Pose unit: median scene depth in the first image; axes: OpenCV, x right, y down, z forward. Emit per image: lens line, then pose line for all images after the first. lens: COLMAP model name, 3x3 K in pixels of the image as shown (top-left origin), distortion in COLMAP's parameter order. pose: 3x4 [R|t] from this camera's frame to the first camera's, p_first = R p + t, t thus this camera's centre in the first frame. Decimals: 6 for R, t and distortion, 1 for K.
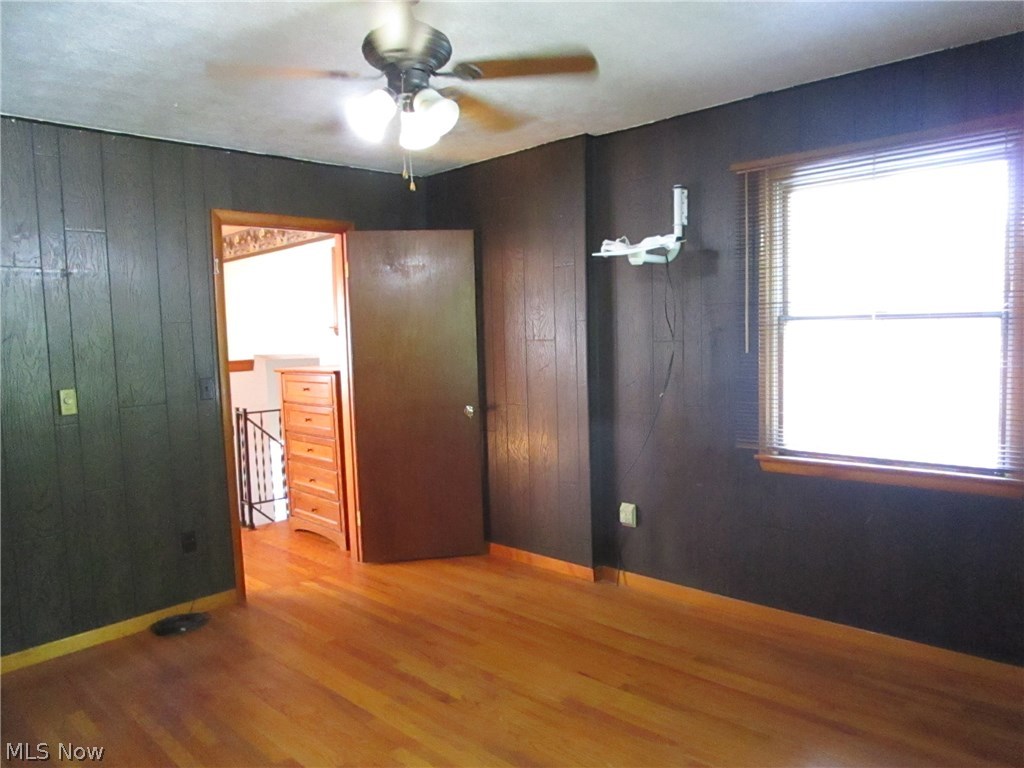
lens RADIAL K [[725.6, 0, 512.0], [0, 725.6, 384.0], [0, 0, 1]] dist [-0.005015, -0.002966]
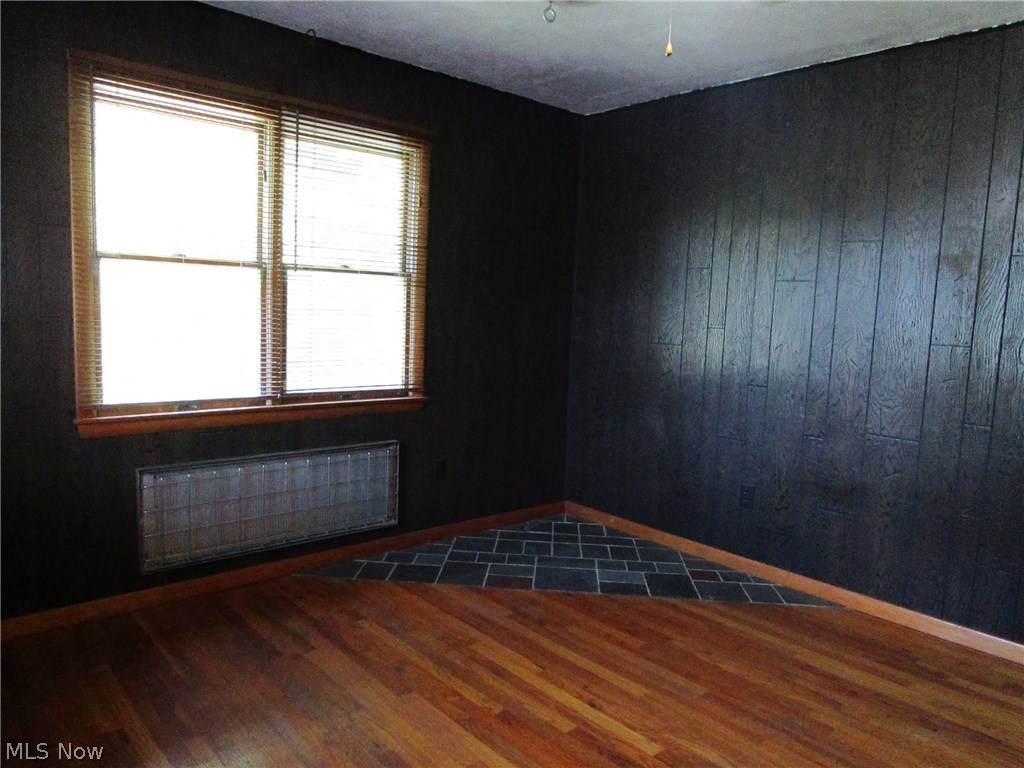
lens RADIAL K [[725.6, 0, 512.0], [0, 725.6, 384.0], [0, 0, 1]] dist [-0.005015, -0.002966]
pose [[0.082452, -0.068948, 0.994207, -0.511651], [0.012409, 0.997598, 0.068154, 0.012097], [-0.996518, 0.006718, 0.083110, 0.528264]]
